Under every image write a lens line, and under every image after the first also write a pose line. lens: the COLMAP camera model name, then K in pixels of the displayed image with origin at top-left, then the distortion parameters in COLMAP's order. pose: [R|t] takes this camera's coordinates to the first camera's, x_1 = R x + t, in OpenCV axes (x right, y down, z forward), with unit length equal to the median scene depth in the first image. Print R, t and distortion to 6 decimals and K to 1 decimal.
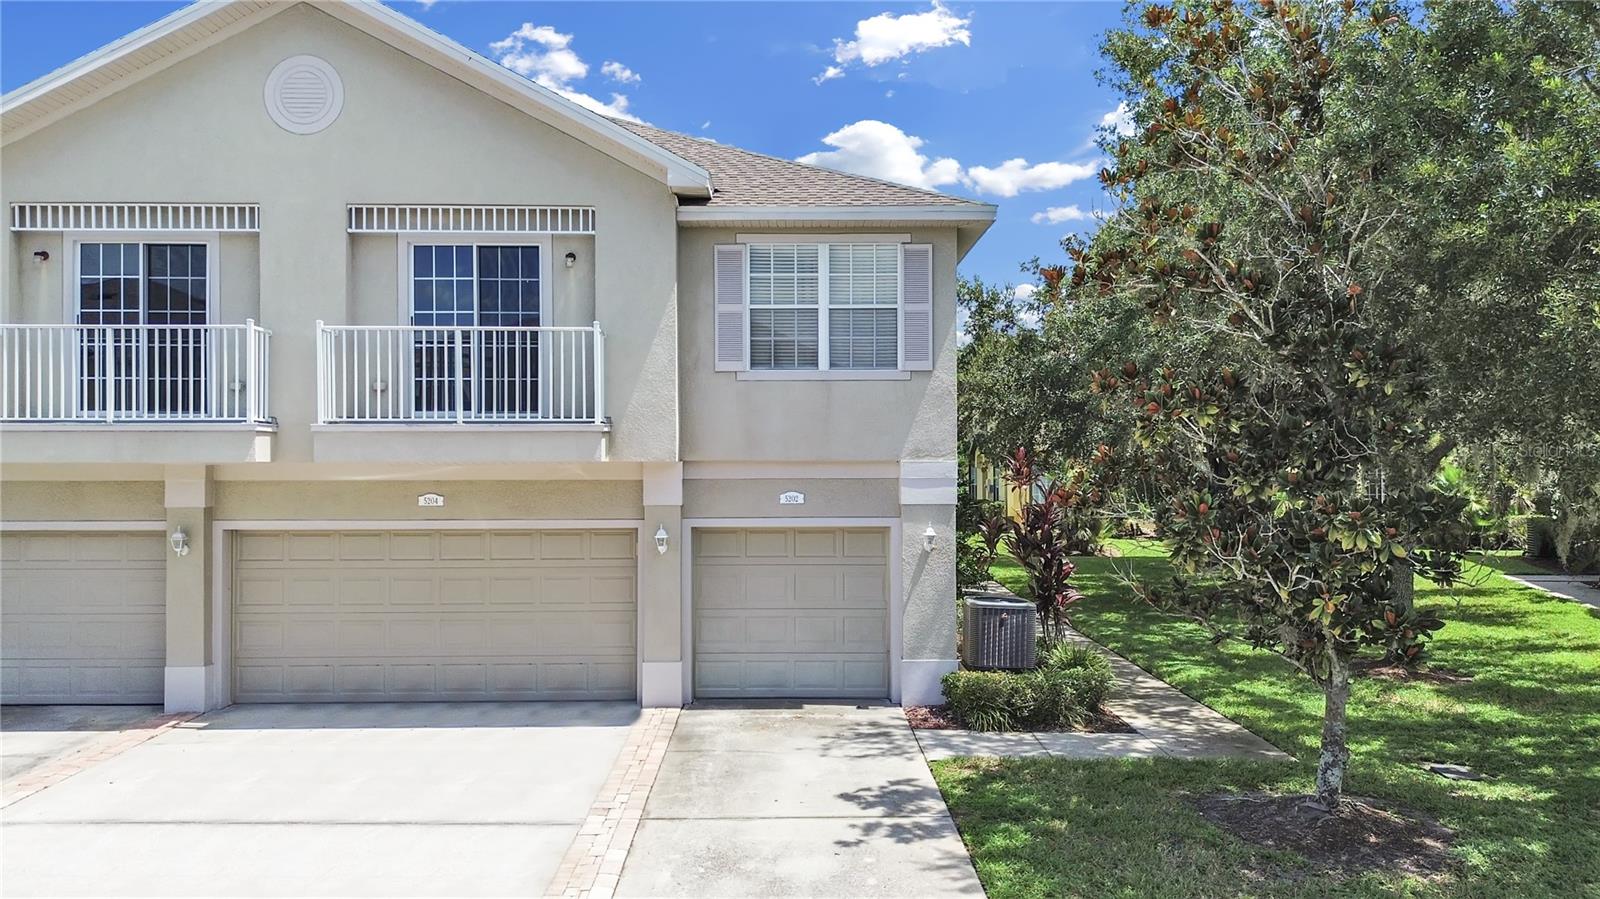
lens RADIAL K [[1138.0, 0, 803.4], [0, 1138.0, 447.9], [0, 0, 1]] dist [0.057973, -0.060182]
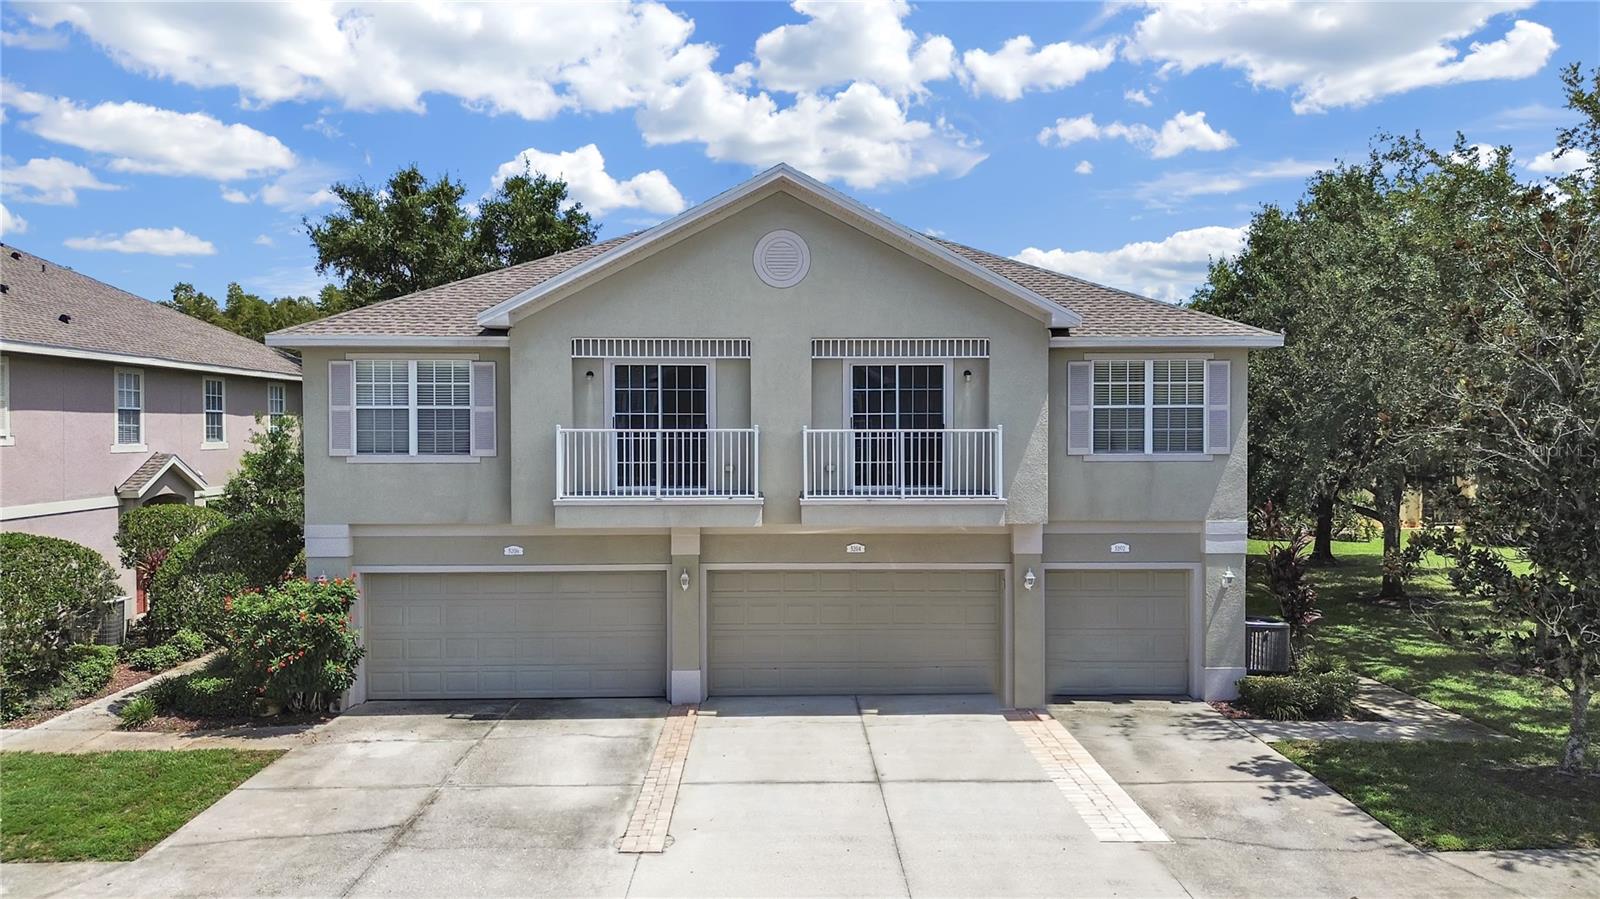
lens RADIAL K [[1138.0, 0, 790.2], [0, 1138.0, 450.4], [0, 0, 1]] dist [0.057973, -0.060182]
pose [[0.999995, -0.000893, 0.002884, -0.424921], [0.000801, 0.999489, 0.031956, -0.120365], [-0.002911, -0.031953, 0.999485, -0.369438]]
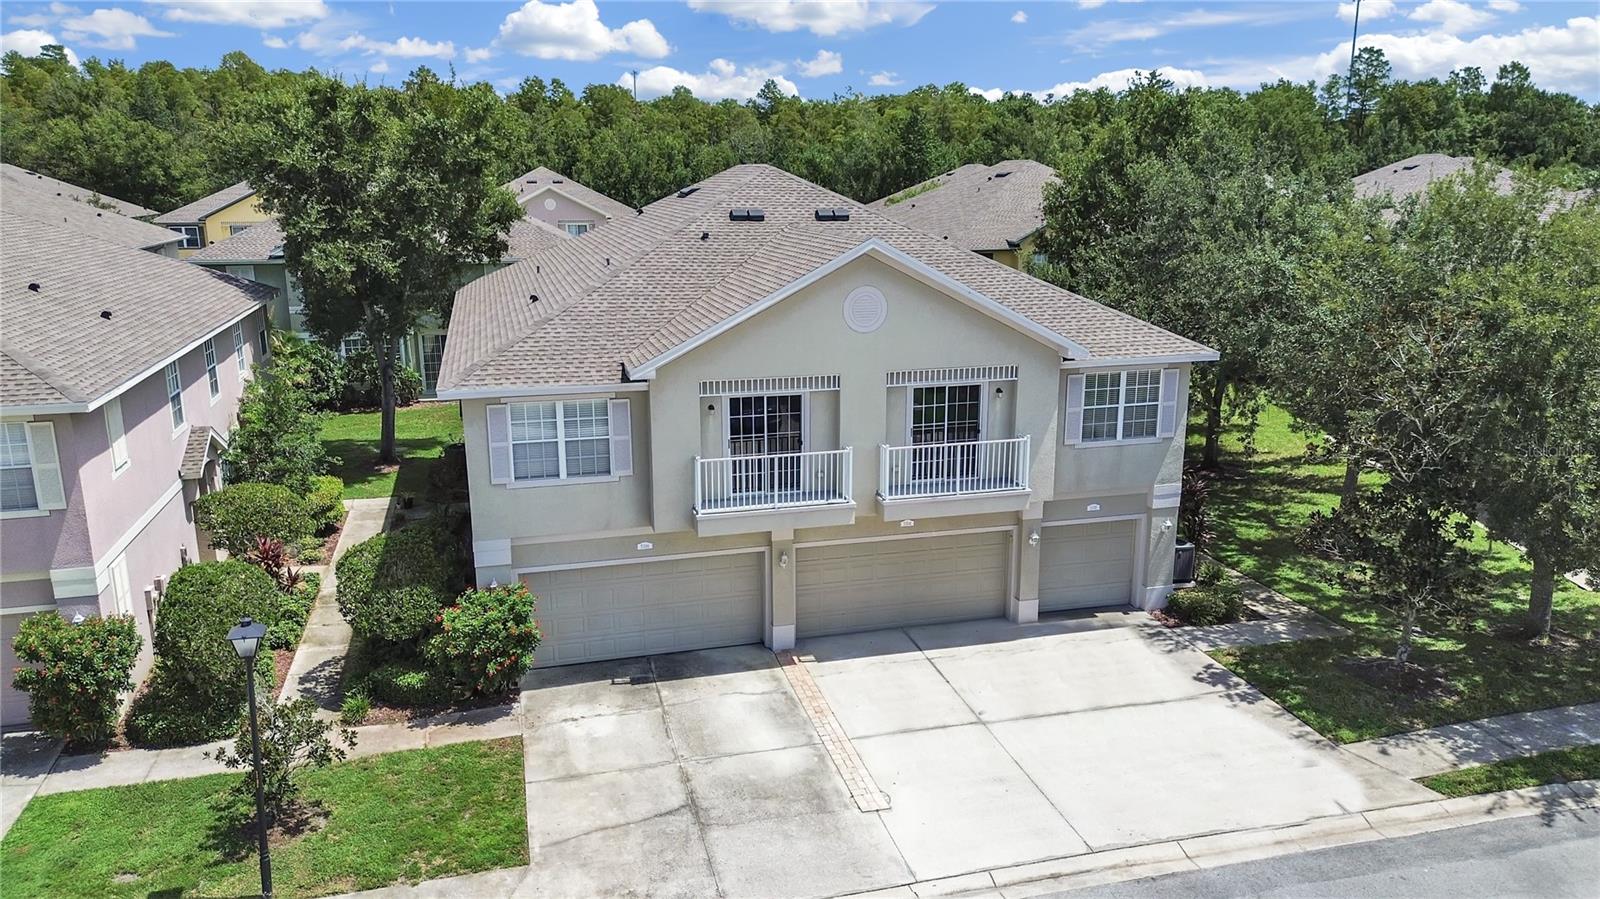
lens RADIAL K [[1138.0, 0, 793.8], [0, 1138.0, 454.1], [0, 0, 1]] dist [0.057973, -0.060182]
pose [[0.970641, -0.061207, 0.232616, -0.934937], [0.000358, 0.967449, 0.253065, -0.522605], [-0.240534, -0.245552, 0.939067, -0.602731]]
